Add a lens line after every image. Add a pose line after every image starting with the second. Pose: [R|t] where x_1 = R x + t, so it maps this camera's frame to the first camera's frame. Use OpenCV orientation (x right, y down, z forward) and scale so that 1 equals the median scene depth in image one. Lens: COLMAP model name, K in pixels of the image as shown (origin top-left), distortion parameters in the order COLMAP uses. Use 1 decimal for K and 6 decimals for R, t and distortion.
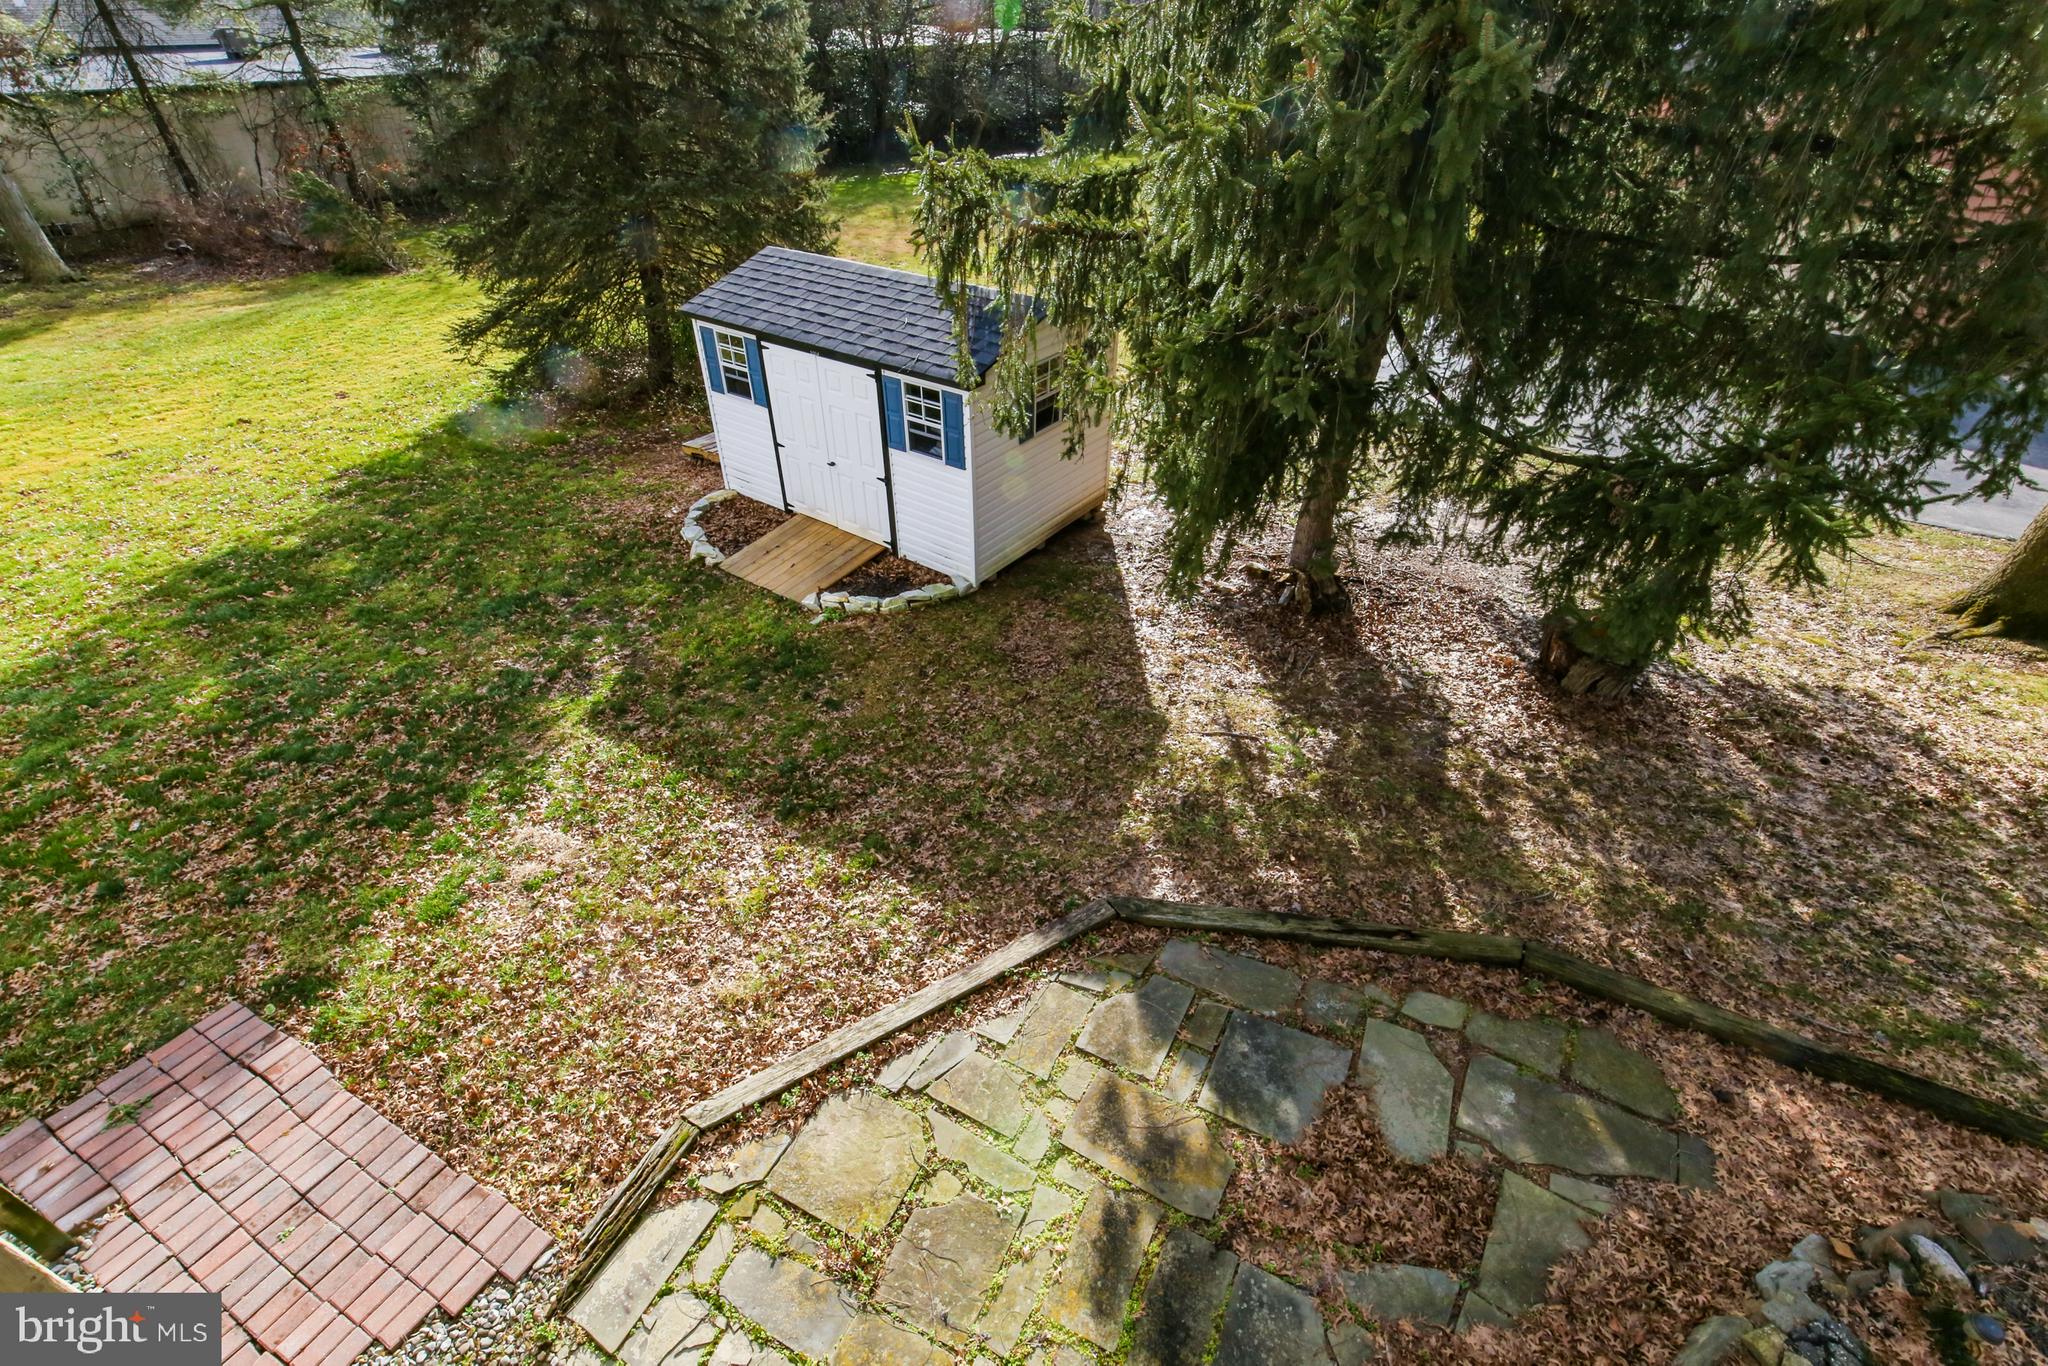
lens RADIAL K [[948.5, 0, 1026.9], [0, 948.5, 673.8], [0, 0, 1]] dist [-0.022156, 0.008907]
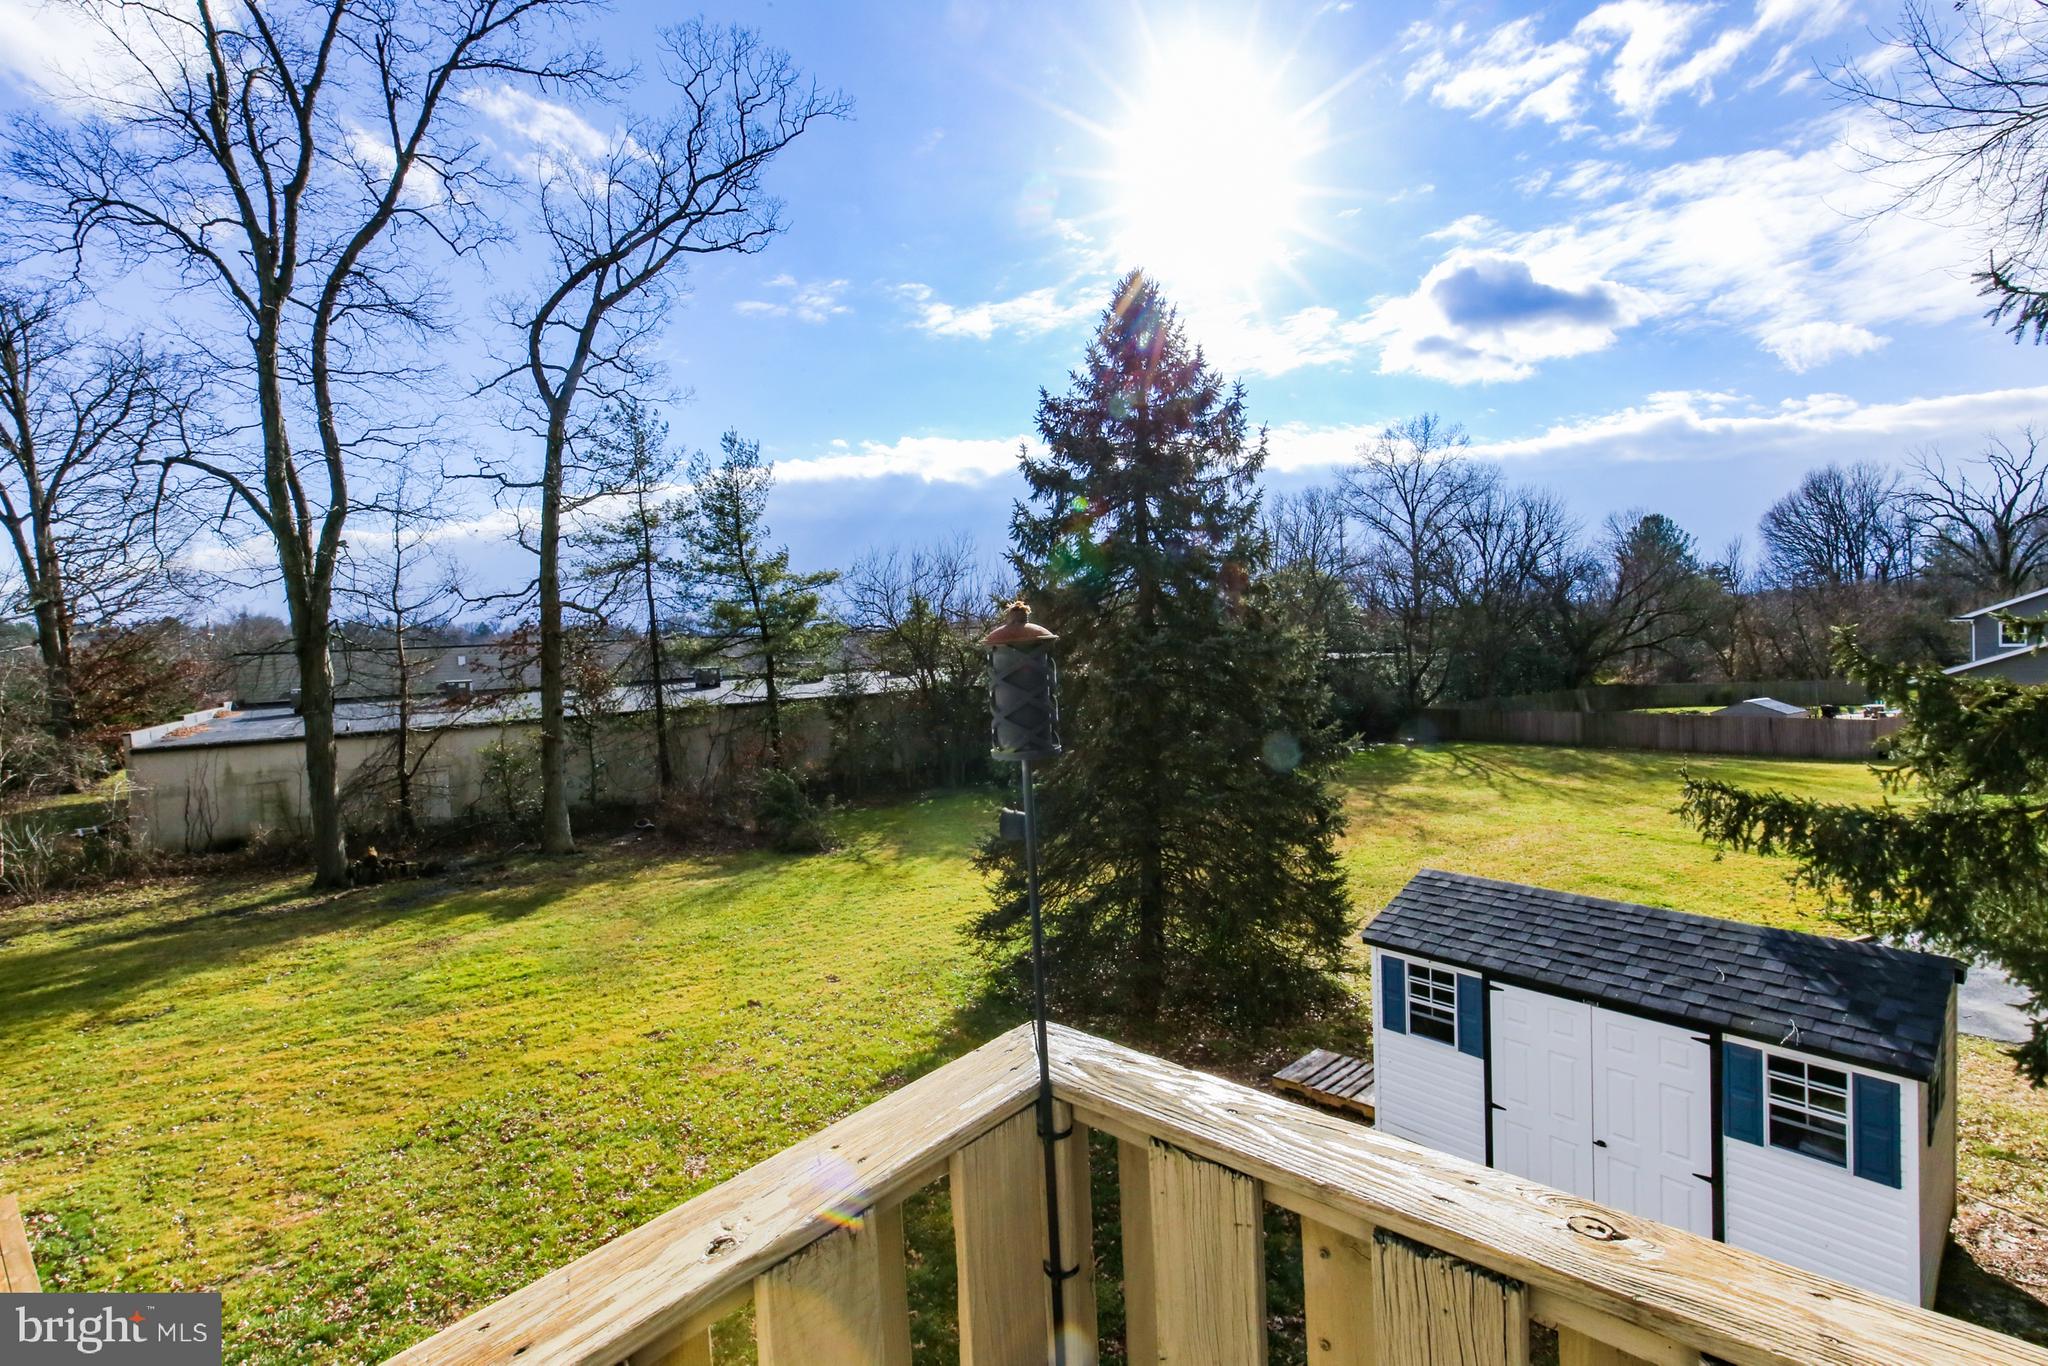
lens RADIAL K [[948.5, 0, 1026.9], [0, 948.5, 673.8], [0, 0, 1]] dist [-0.022156, 0.008907]
pose [[0.974197, -0.021957, -0.224630, -0.465429], [-0.104722, 0.837666, -0.536049, -0.079353], [0.199935, 0.545741, 0.813753, 0.067219]]
